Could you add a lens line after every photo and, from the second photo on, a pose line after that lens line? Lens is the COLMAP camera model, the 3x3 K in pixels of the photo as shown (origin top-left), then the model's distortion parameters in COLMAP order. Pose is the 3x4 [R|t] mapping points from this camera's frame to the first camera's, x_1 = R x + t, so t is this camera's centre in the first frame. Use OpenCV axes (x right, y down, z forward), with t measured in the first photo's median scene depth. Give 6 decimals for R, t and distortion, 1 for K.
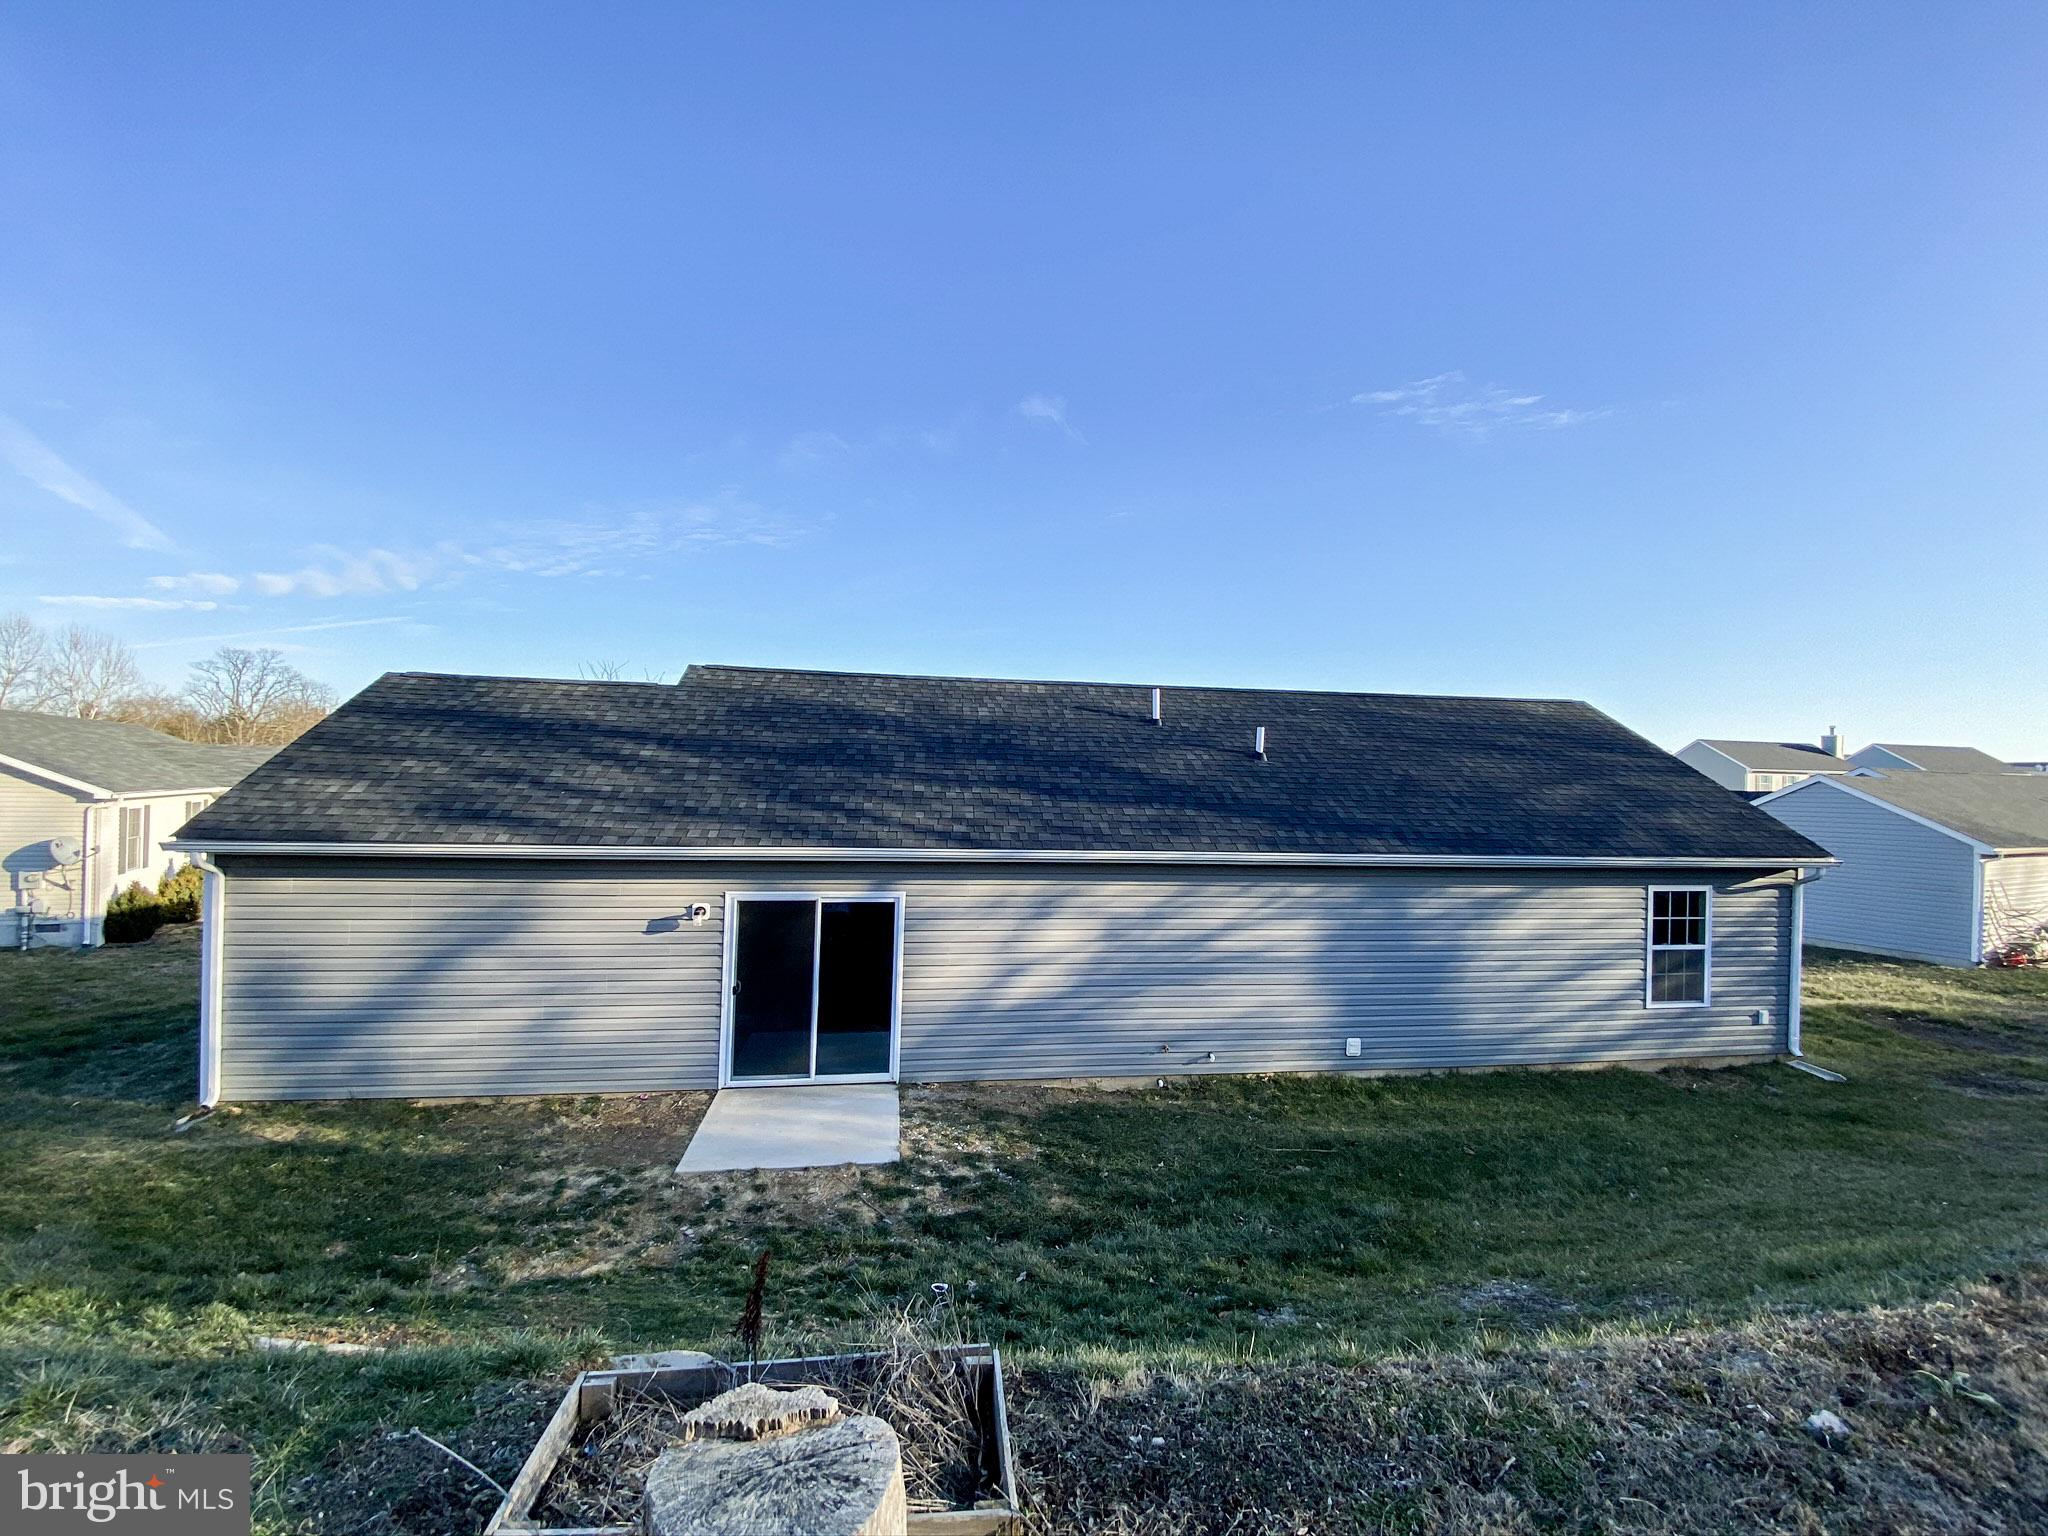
lens RADIAL K [[829.9, 0, 1029.2], [0, 829.9, 776.4], [0, 0, 1]] dist [0.003227, -0.010095]
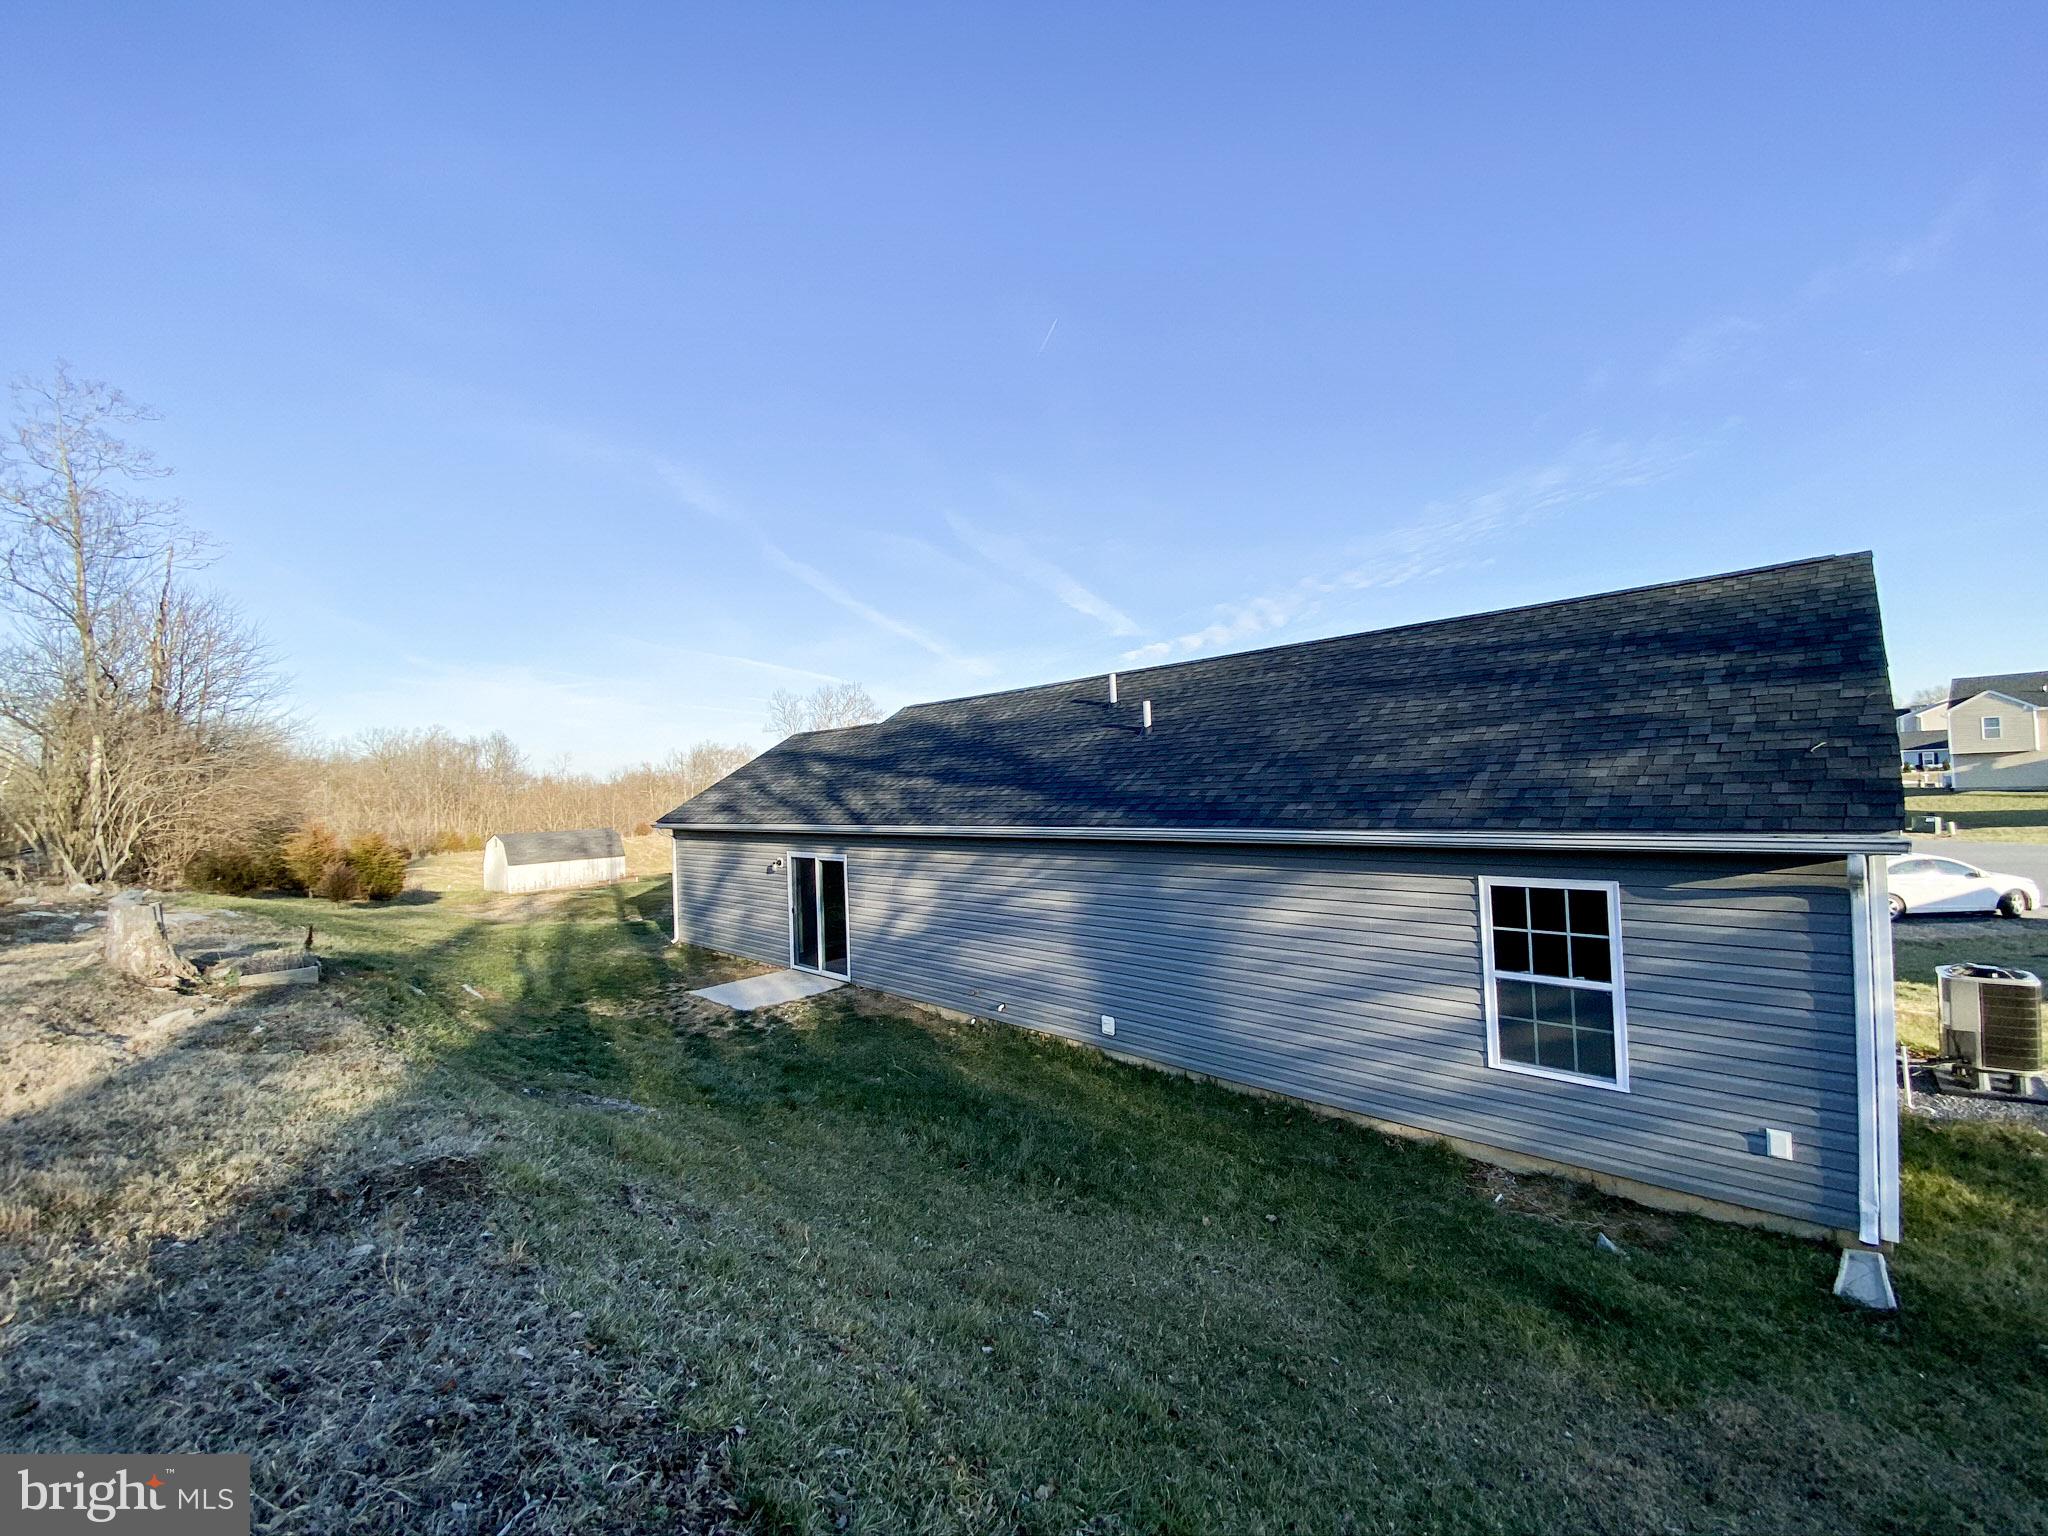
lens RADIAL K [[829.9, 0, 1029.0], [0, 829.9, 747.0], [0, 0, 1]] dist [0.003227, -0.010095]
pose [[0.596185, -0.080221, -0.798829, 1.159849], [0.052357, 0.996762, -0.061023, 0.055898], [0.801138, -0.005443, 0.598455, 0.351205]]
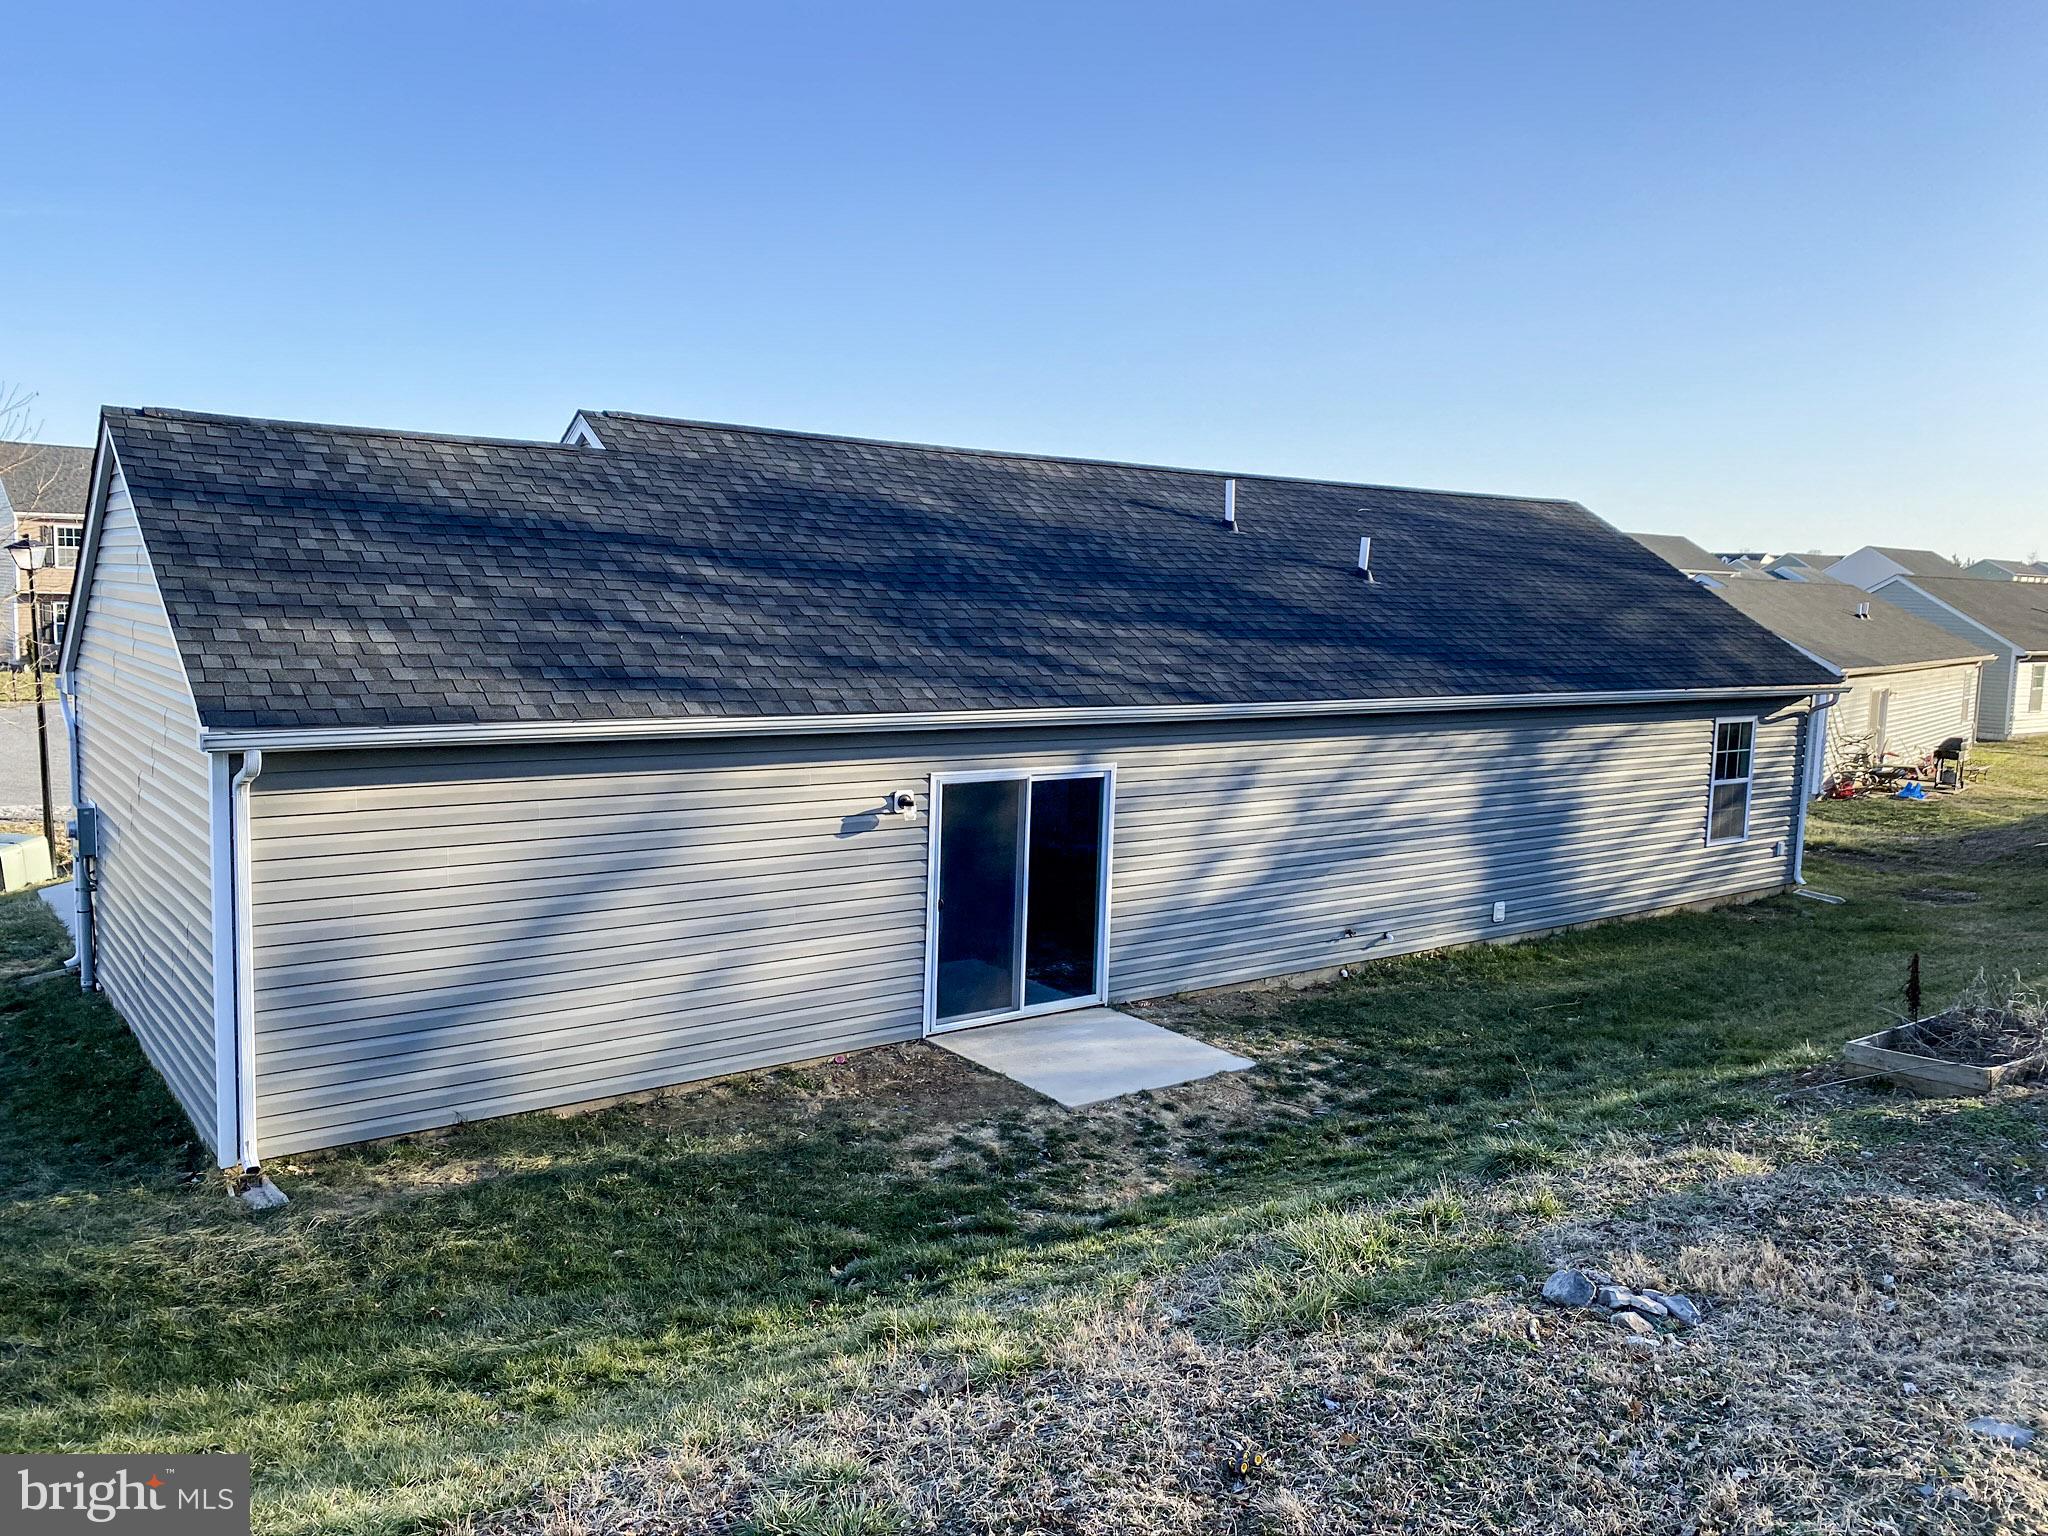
lens RADIAL K [[1547.7, 0, 1037.0], [0, 1547.7, 775.7], [0, 0, 1]] dist [0.025970, -0.024208]
pose [[0.880954, -0.055155, 0.469977, -0.829438], [-0.010759, 0.990593, 0.136420, -0.039164], [-0.473080, -0.125236, 0.872073, -0.196232]]
